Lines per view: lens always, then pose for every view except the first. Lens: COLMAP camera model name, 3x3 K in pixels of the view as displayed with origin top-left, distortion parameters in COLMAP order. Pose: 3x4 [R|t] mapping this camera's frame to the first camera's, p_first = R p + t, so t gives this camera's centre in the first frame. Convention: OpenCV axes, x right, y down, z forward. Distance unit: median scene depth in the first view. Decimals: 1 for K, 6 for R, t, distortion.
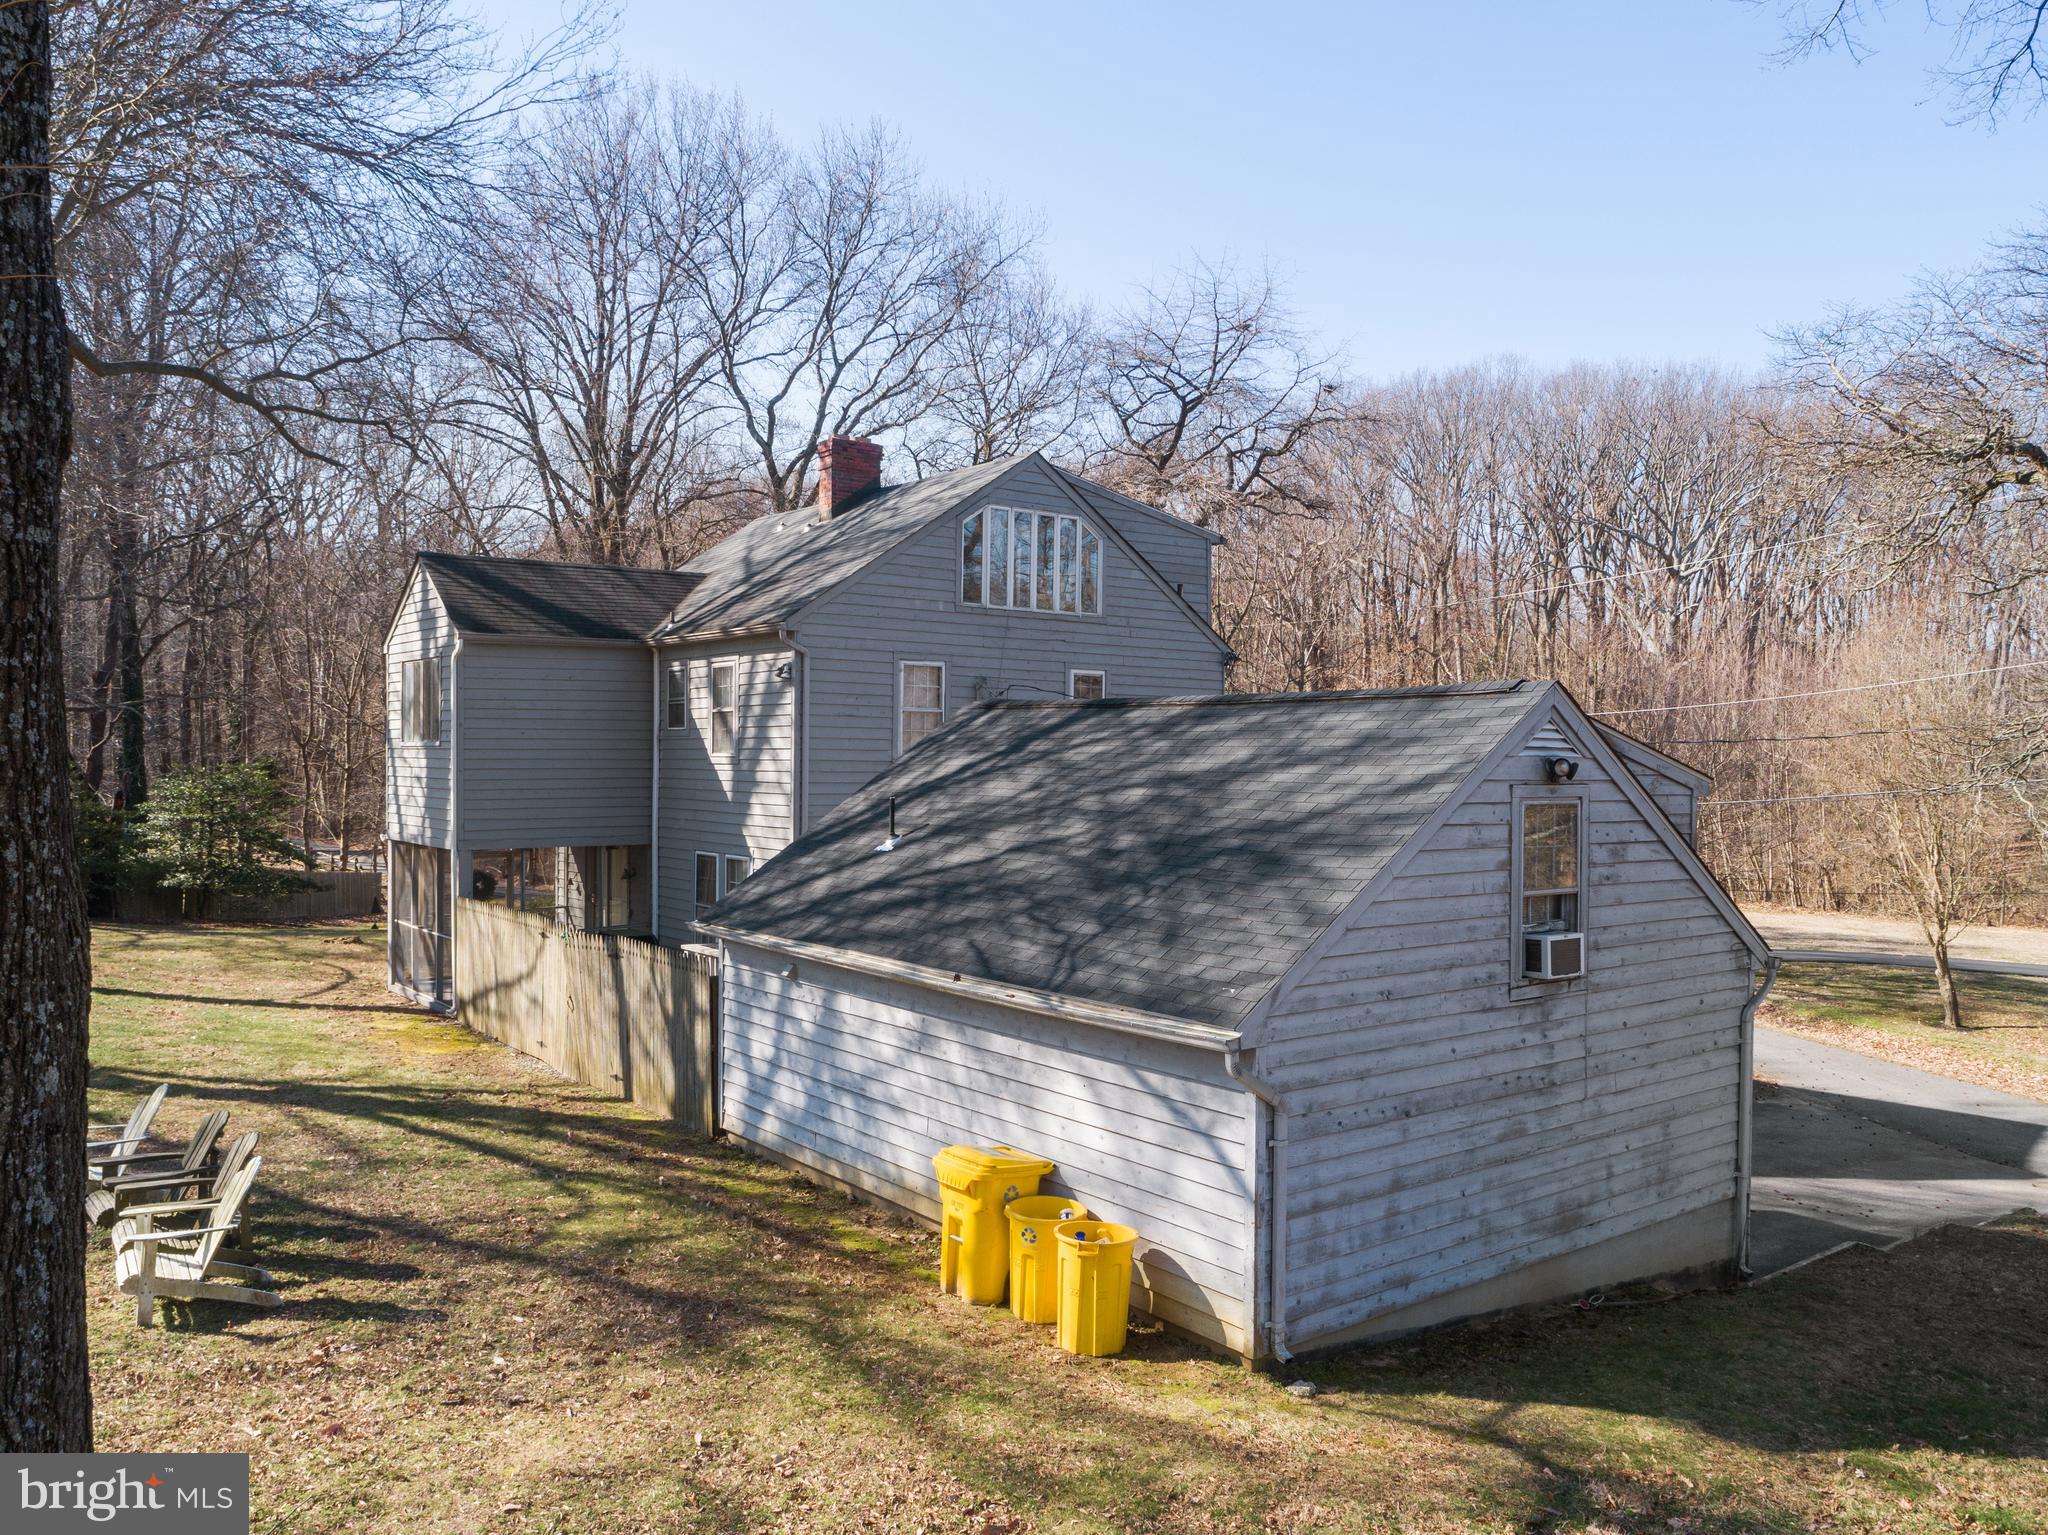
lens RADIAL K [[1588.6, 0, 1023.8], [0, 1588.6, 768.1], [0, 0, 1]] dist [-0.014982, -0.006750]
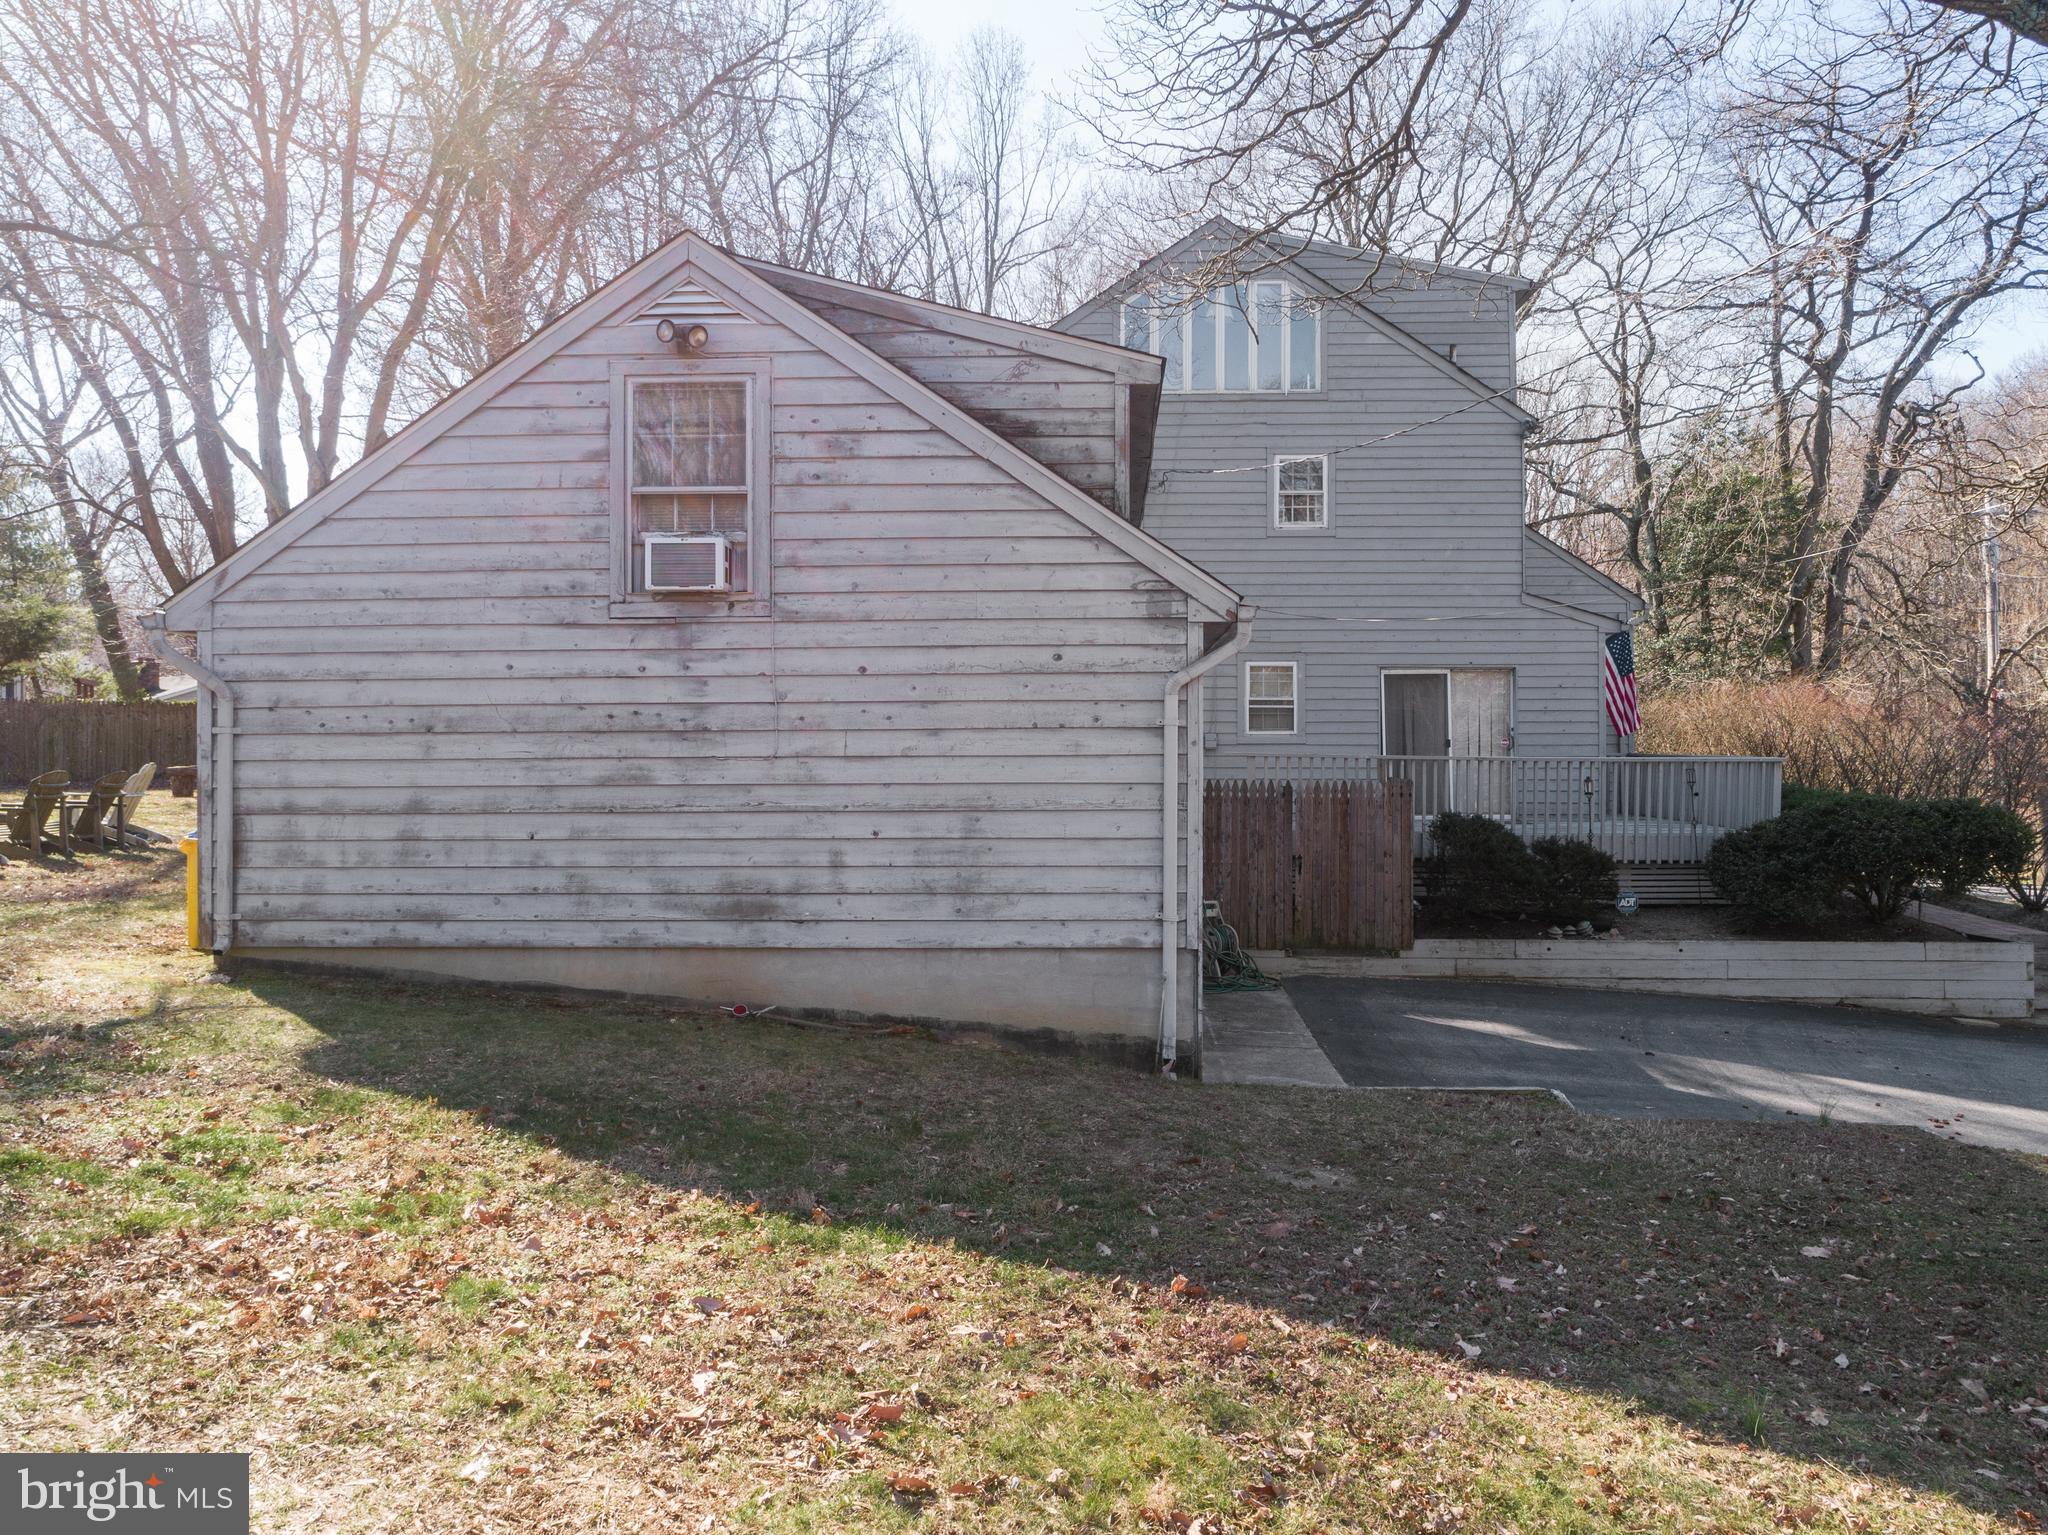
lens RADIAL K [[1588.6, 0, 1023.7], [0, 1588.6, 754.4], [0, 0, 1]] dist [-0.014982, -0.006750]
pose [[0.750856, -0.012815, -0.660342, 0.961380], [0.004358, 0.999886, -0.014449, 0.218303], [0.660452, 0.007972, 0.750826, 0.485665]]
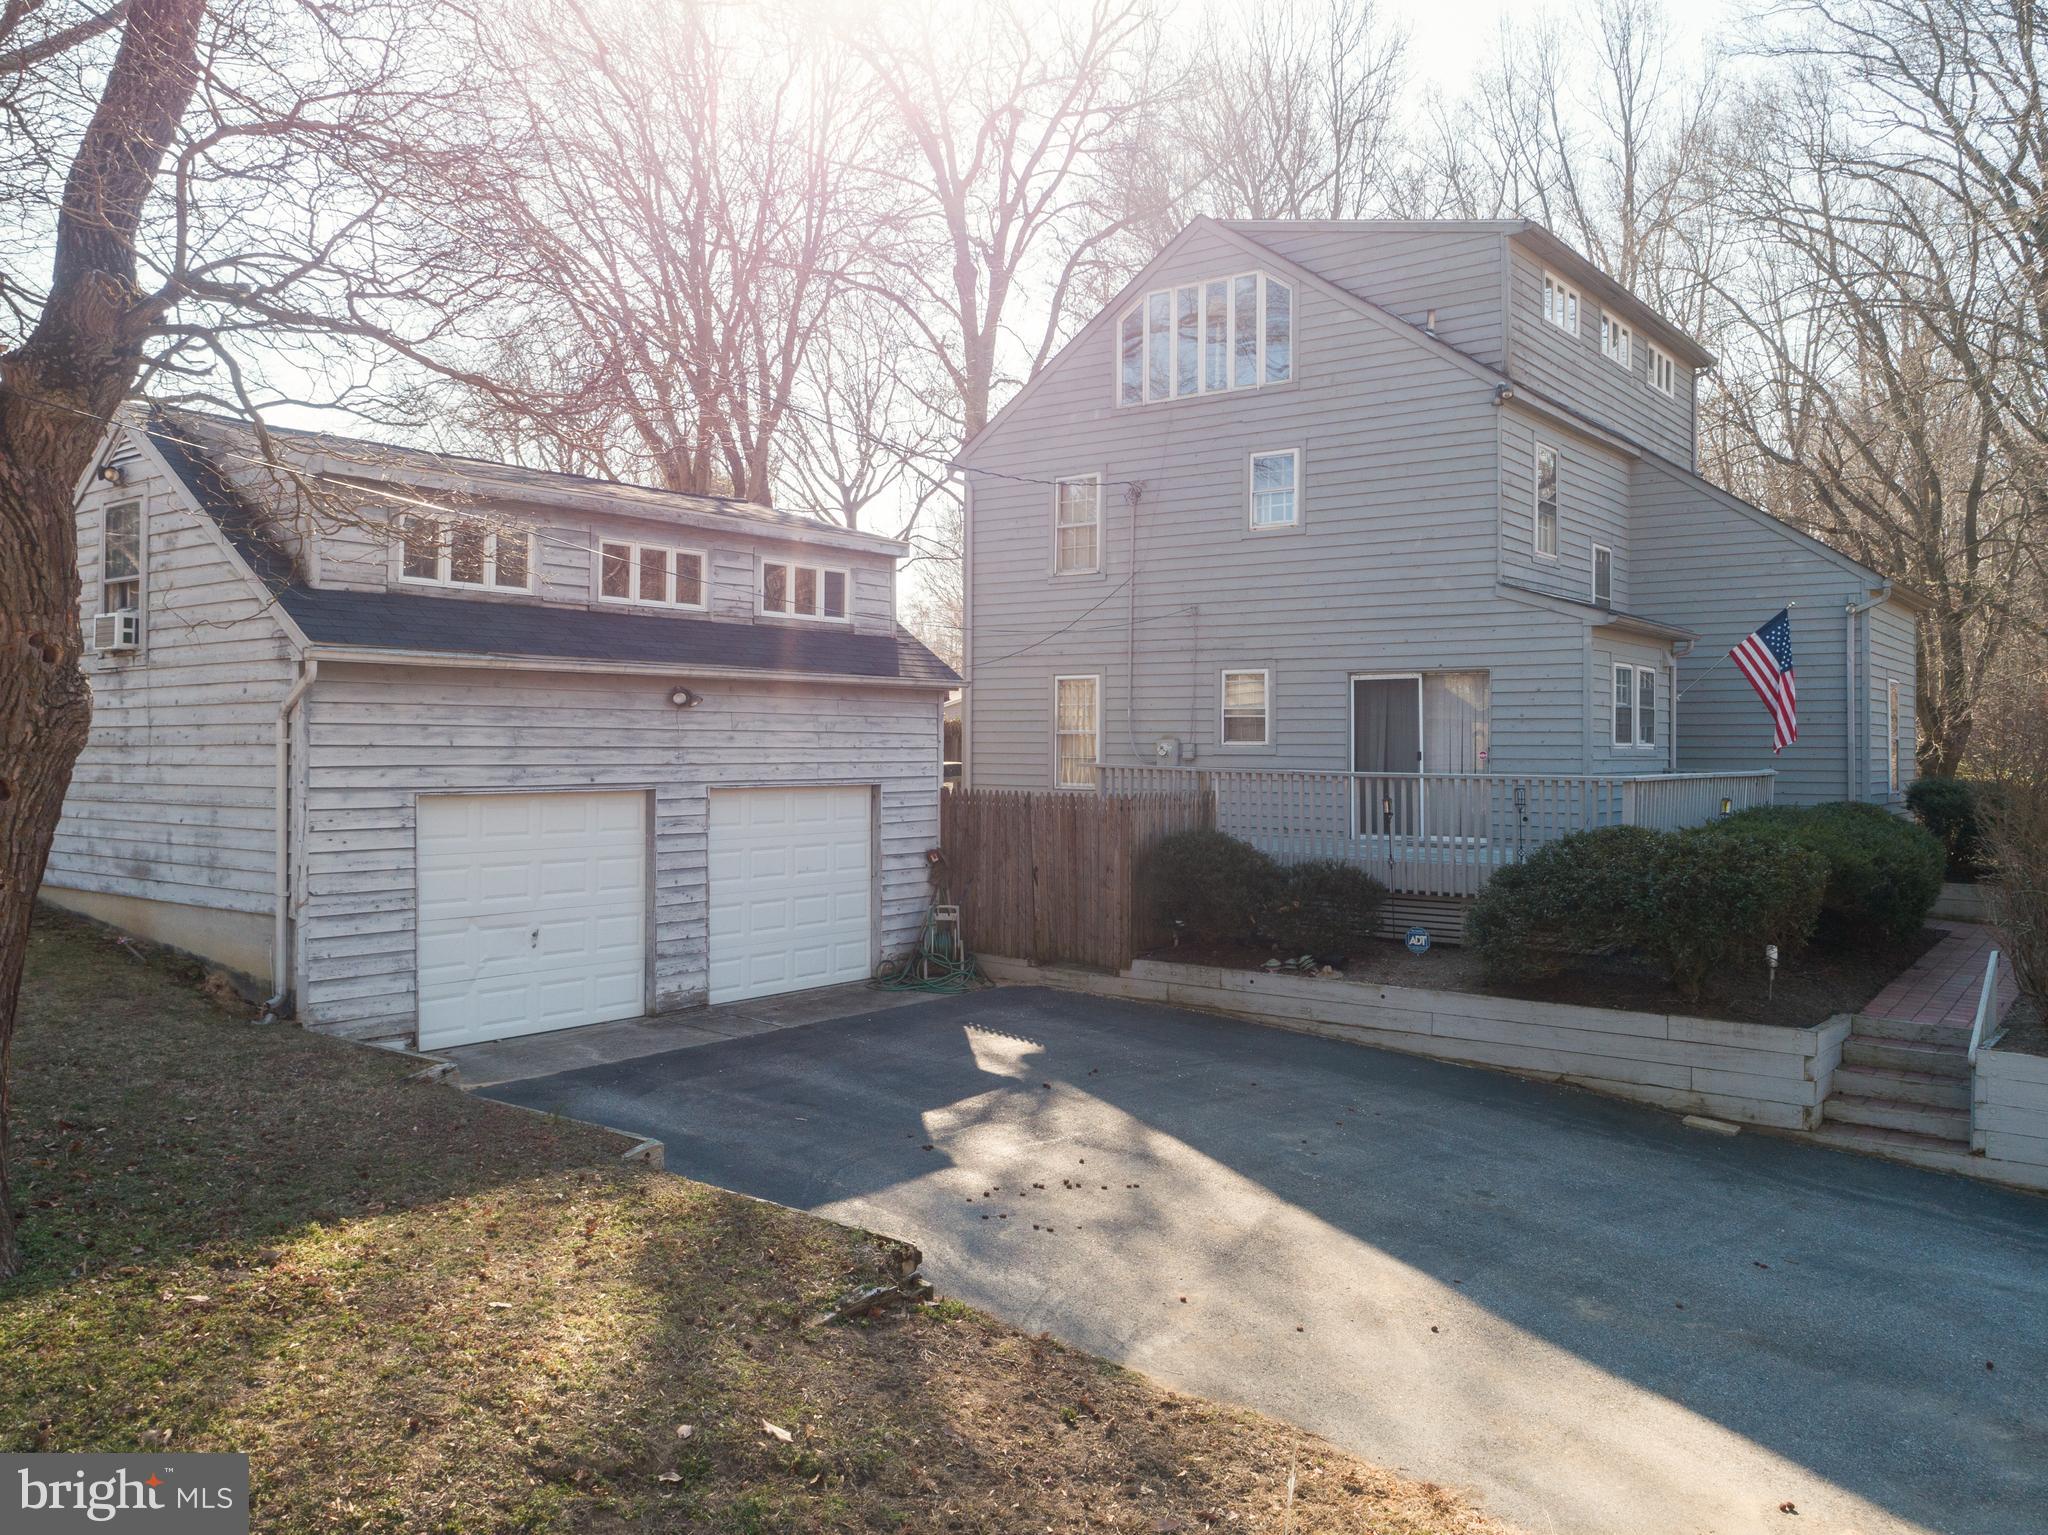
lens RADIAL K [[1588.6, 0, 1021.9], [0, 1588.6, 761.7], [0, 0, 1]] dist [-0.014982, -0.006750]
pose [[0.233666, -0.005683, -0.972300, 1.568743], [-0.012764, 0.999879, -0.008912, 0.207863], [0.972233, 0.014492, 0.233565, 1.328451]]
